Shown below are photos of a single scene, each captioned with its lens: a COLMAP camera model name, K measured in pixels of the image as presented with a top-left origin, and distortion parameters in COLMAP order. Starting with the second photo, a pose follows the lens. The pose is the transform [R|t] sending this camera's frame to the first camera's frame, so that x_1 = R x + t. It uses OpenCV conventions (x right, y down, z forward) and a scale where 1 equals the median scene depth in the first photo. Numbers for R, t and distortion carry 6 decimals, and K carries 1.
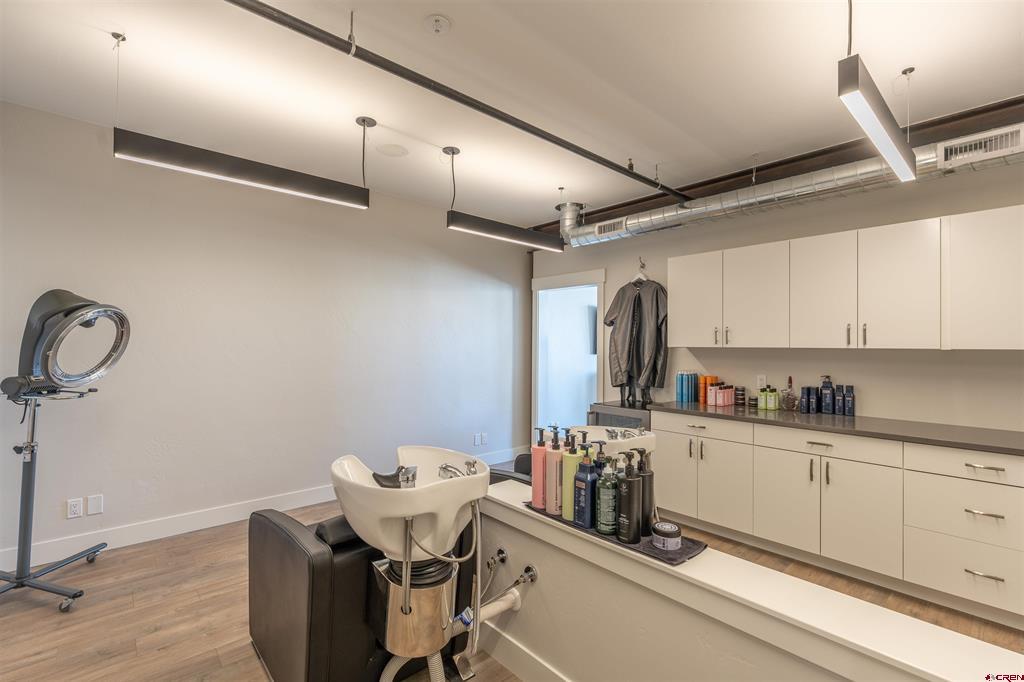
lens RADIAL K [[469.0, 0, 506.0], [0, 469.0, 334.8], [0, 0, 1]] dist [-0.004612, -0.000255]
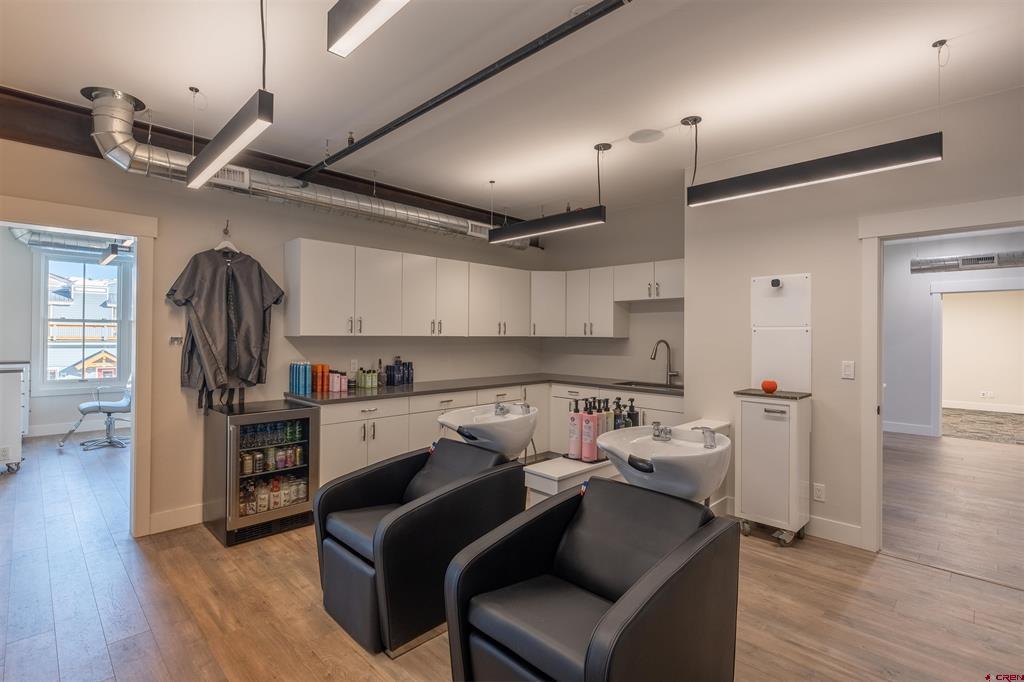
lens RADIAL K [[469.0, 0, 507.1], [0, 469.0, 337.2], [0, 0, 1]] dist [-0.004612, -0.000255]
pose [[-0.059166, -0.006912, 0.998224, -0.723197], [-0.027073, 0.999619, 0.005317, 0.016390], [-0.997881, -0.026710, -0.059330, 0.802661]]
